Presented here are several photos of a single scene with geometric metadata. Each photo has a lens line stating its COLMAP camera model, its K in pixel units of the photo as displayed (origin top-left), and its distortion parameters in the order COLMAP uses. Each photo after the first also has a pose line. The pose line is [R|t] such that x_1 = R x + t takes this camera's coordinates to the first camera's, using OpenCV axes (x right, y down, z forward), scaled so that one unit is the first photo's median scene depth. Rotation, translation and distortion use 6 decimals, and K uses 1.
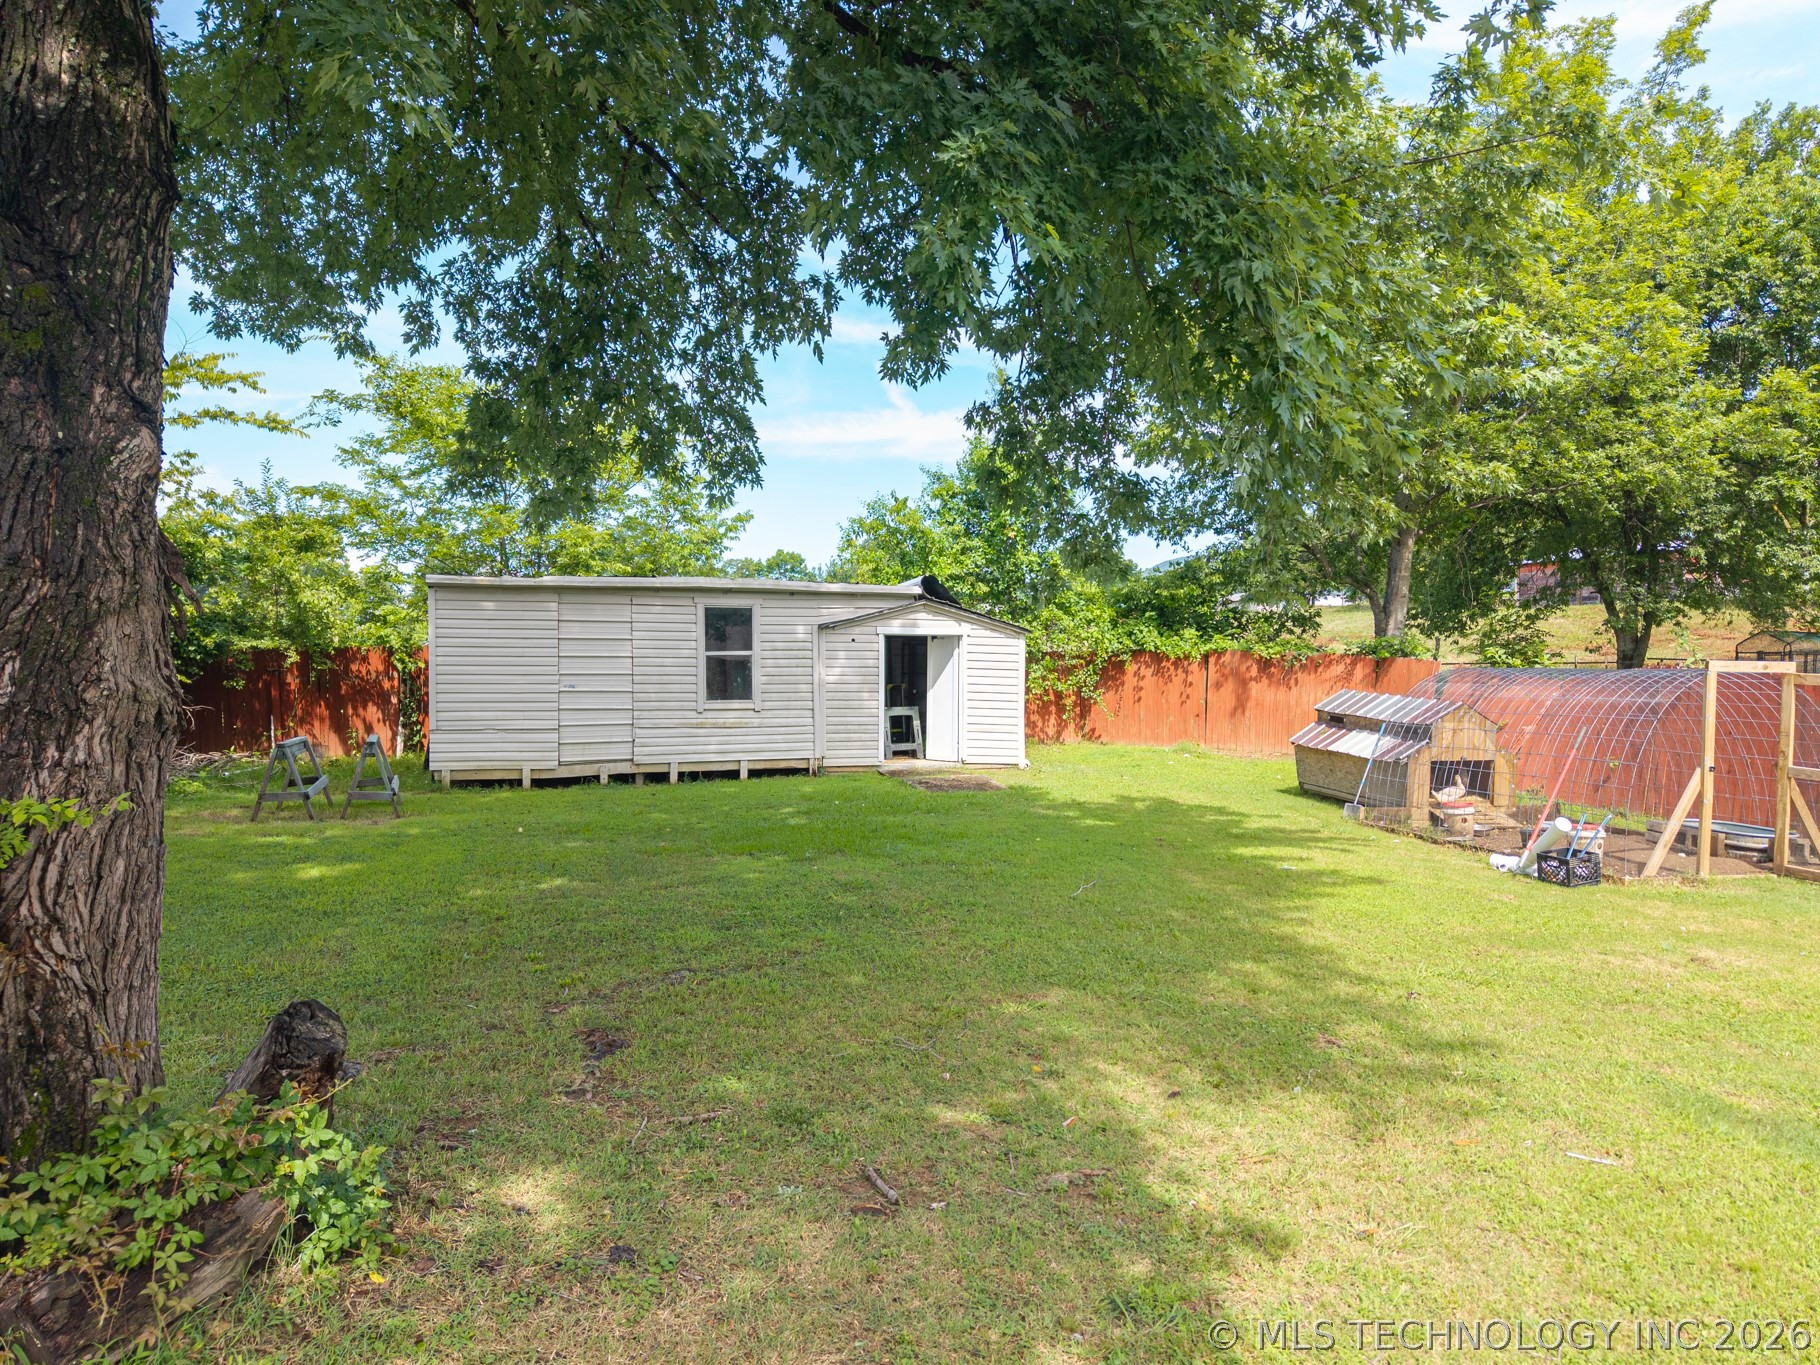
lens RADIAL K [[1224.7, 0, 910.0], [0, 1224.7, 682.5], [0, 0, 1]] dist [0.041629, -0.045739]
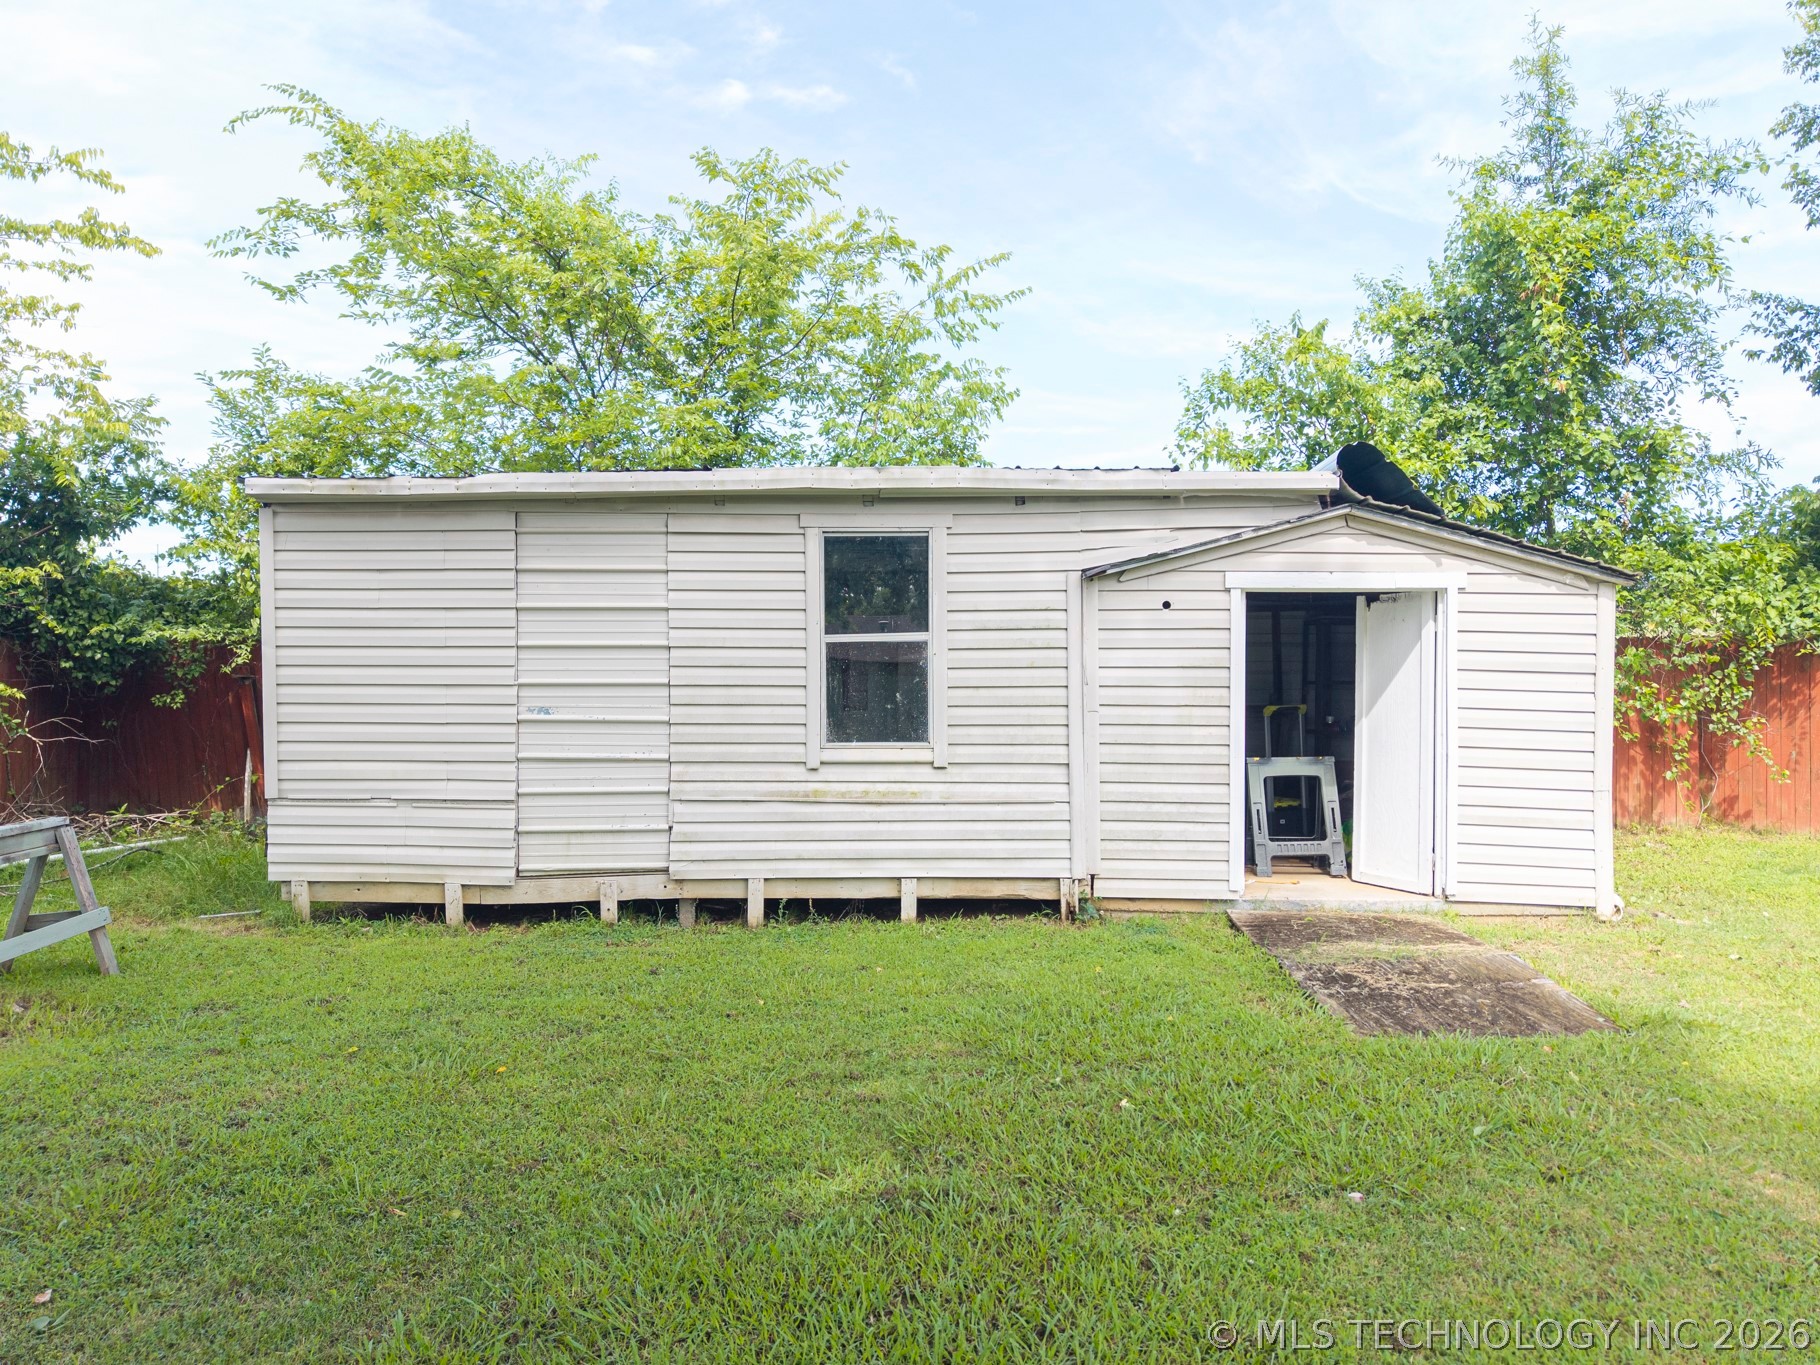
lens RADIAL K [[1228.0, 0, 913.5], [0, 1228.0, 695.5], [0, 0, 1]] dist [0.048338, -0.086024]
pose [[0.938569, 0.001424, -0.345088, 0.019437], [-0.001517, 0.999999, 0.000001, -0.002641], [0.345087, 0.000523, 0.938571, 0.578772]]
